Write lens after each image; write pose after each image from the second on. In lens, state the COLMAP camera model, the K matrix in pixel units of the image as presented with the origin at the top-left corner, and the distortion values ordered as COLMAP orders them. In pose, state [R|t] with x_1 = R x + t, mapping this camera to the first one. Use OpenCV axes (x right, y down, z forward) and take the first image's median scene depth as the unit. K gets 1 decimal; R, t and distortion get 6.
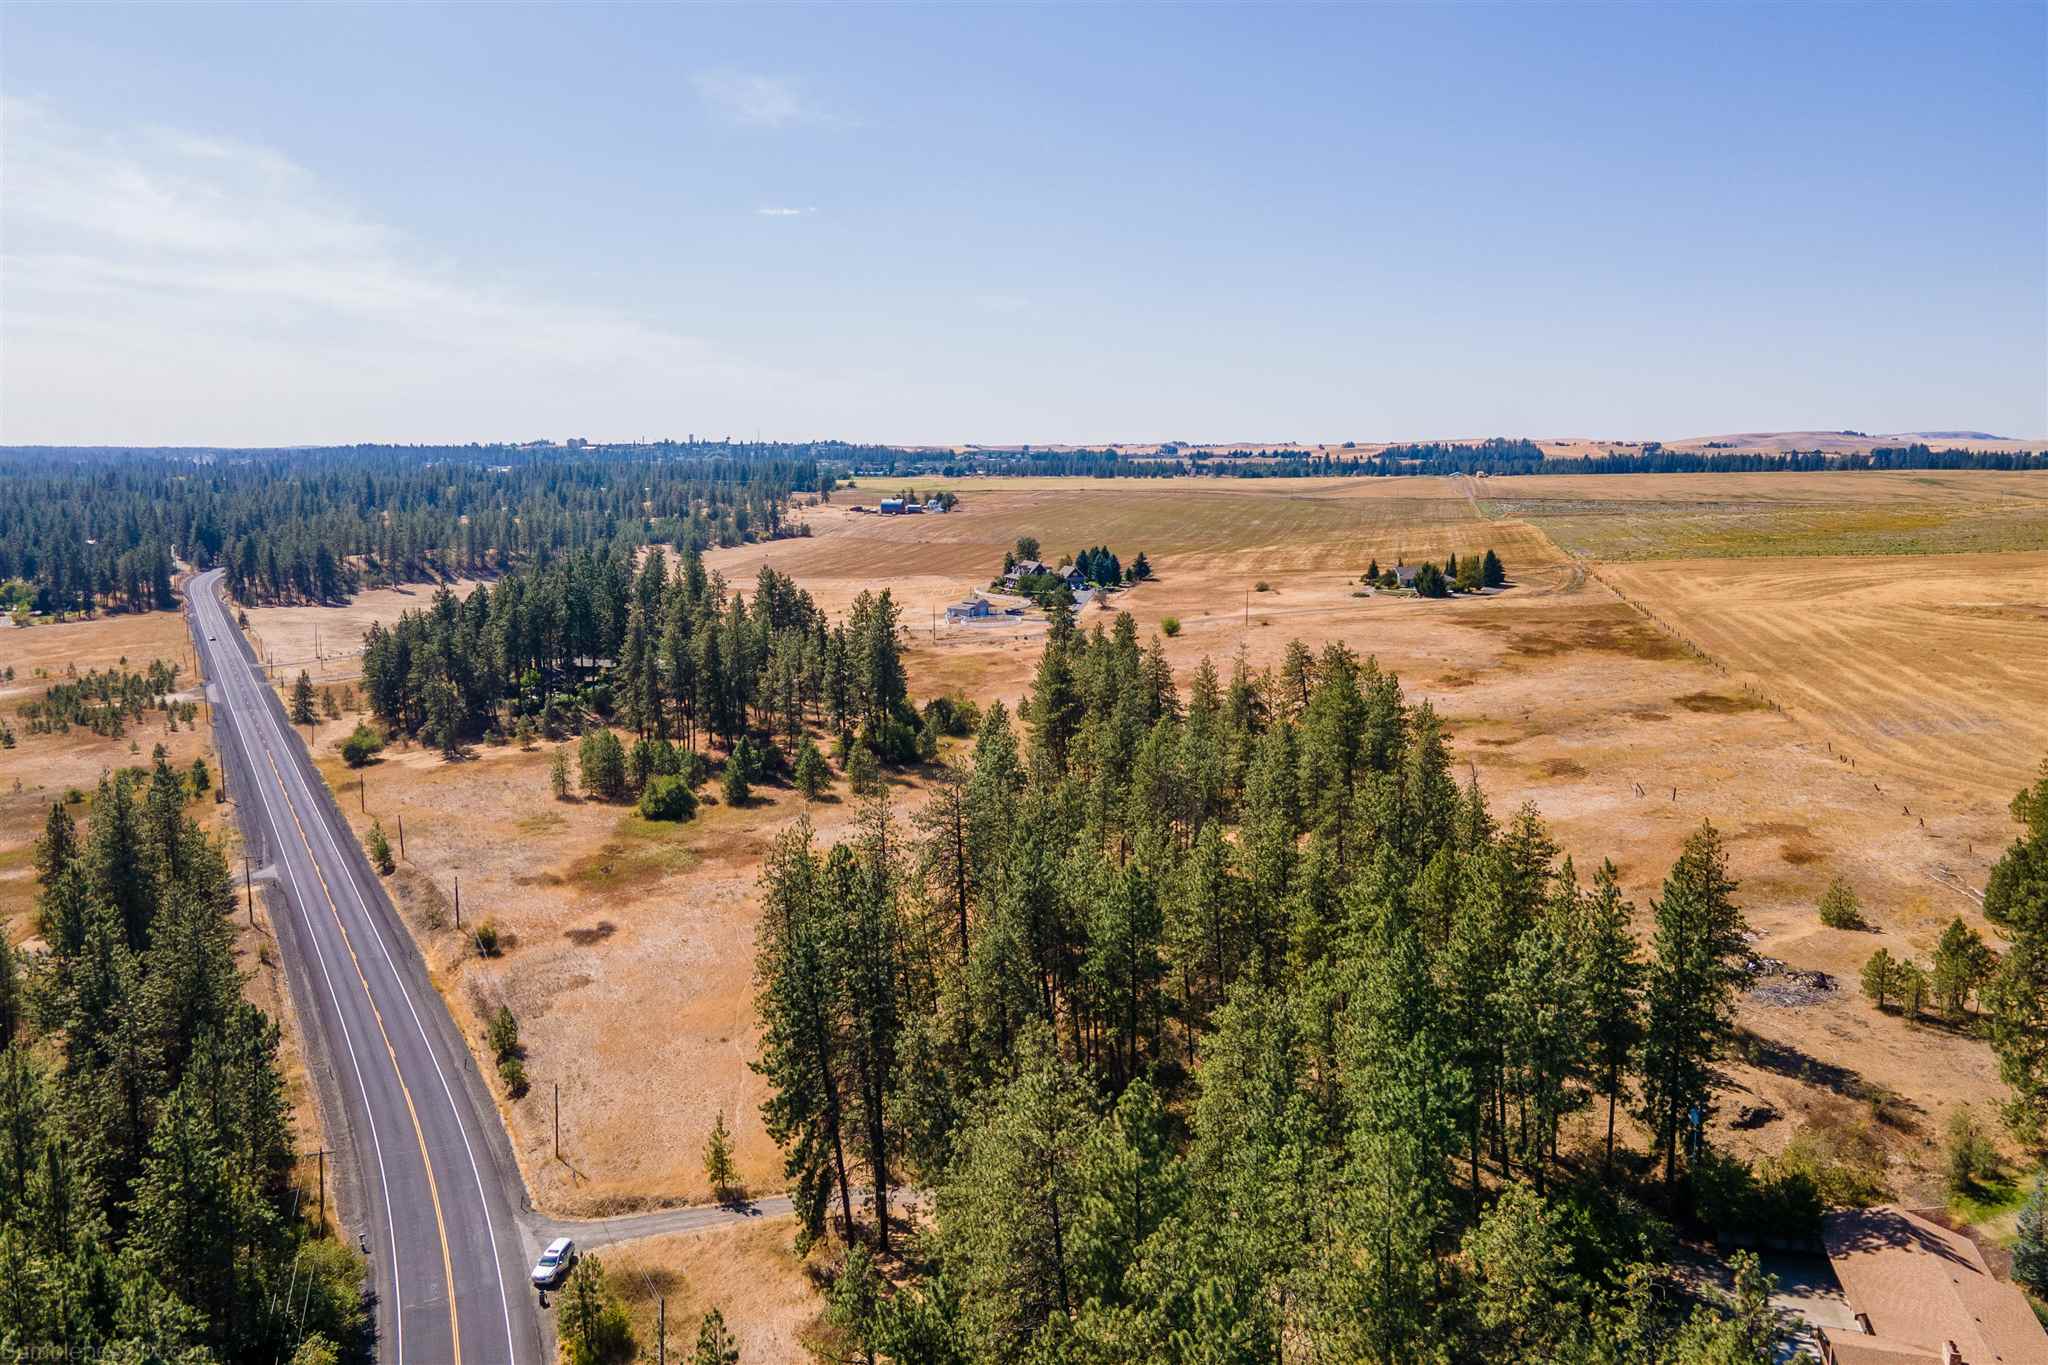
lens RADIAL K [[1481.1, 0, 1031.4], [0, 1481.1, 659.1], [0, 0, 1]] dist [0.027666, 0.024468]
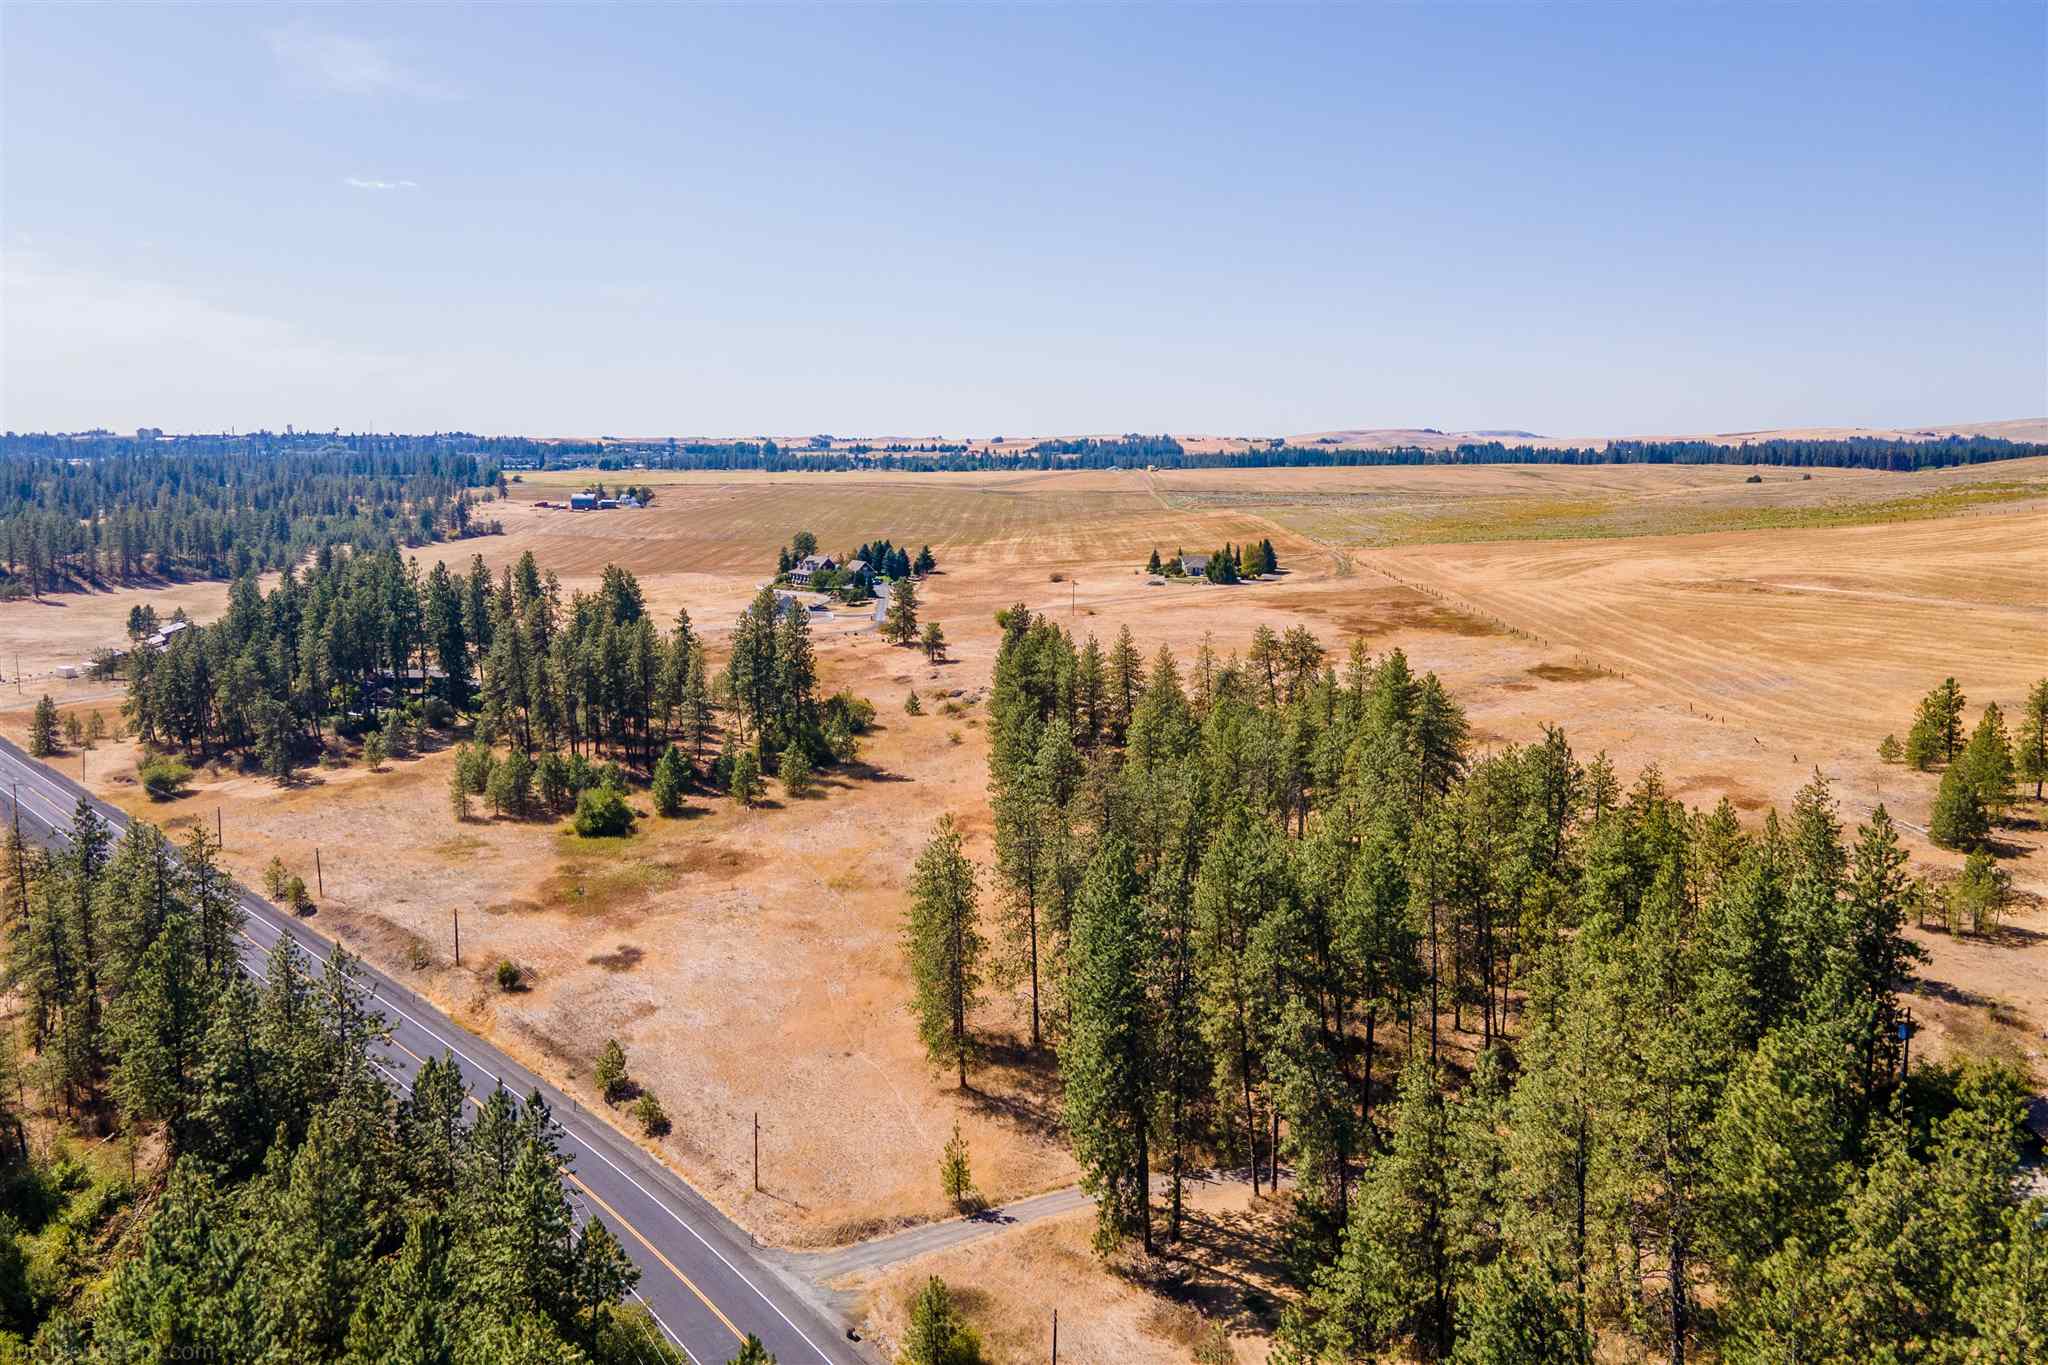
lens RADIAL K [[1481.1, 0, 1031.7], [0, 1481.1, 643.7], [0, 0, 1]] dist [0.027666, 0.024468]
pose [[0.971112, -0.030346, 0.236685, -0.091016], [0.031771, 0.999493, -0.002209, -0.001202], [-0.236498, 0.009665, 0.971584, 0.009526]]
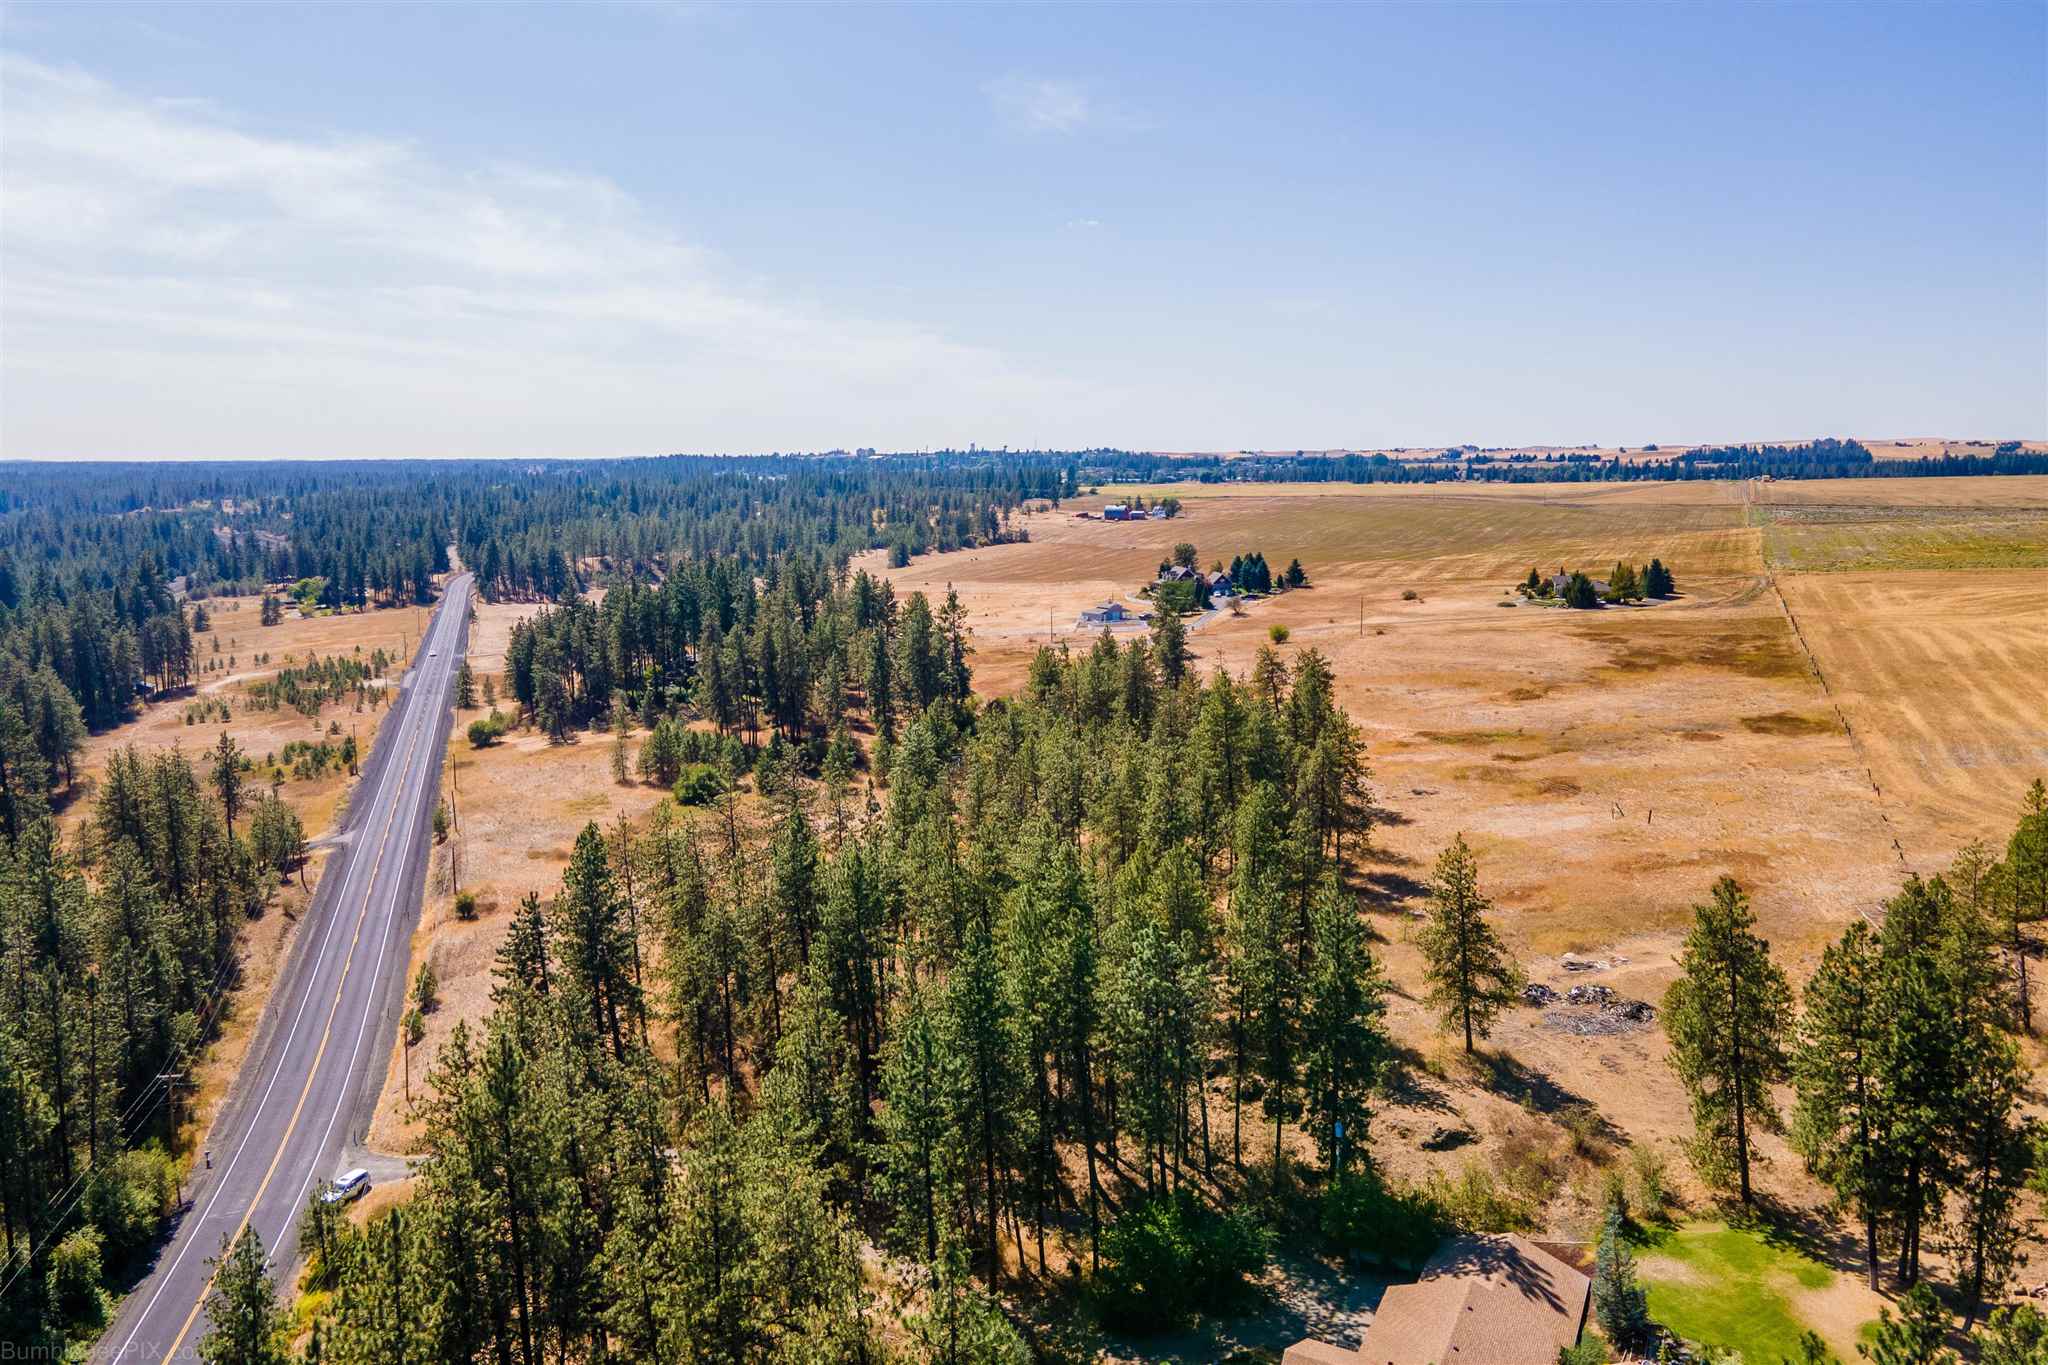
lens RADIAL K [[1481.1, 0, 1032.2], [0, 1481.1, 673.9], [0, 0, 1]] dist [0.027666, 0.024468]
pose [[0.982259, 0.022171, -0.186214, 0.083741], [-0.021174, 0.999749, 0.007340, 0.000619], [0.186330, -0.003267, 0.982482, 0.000823]]
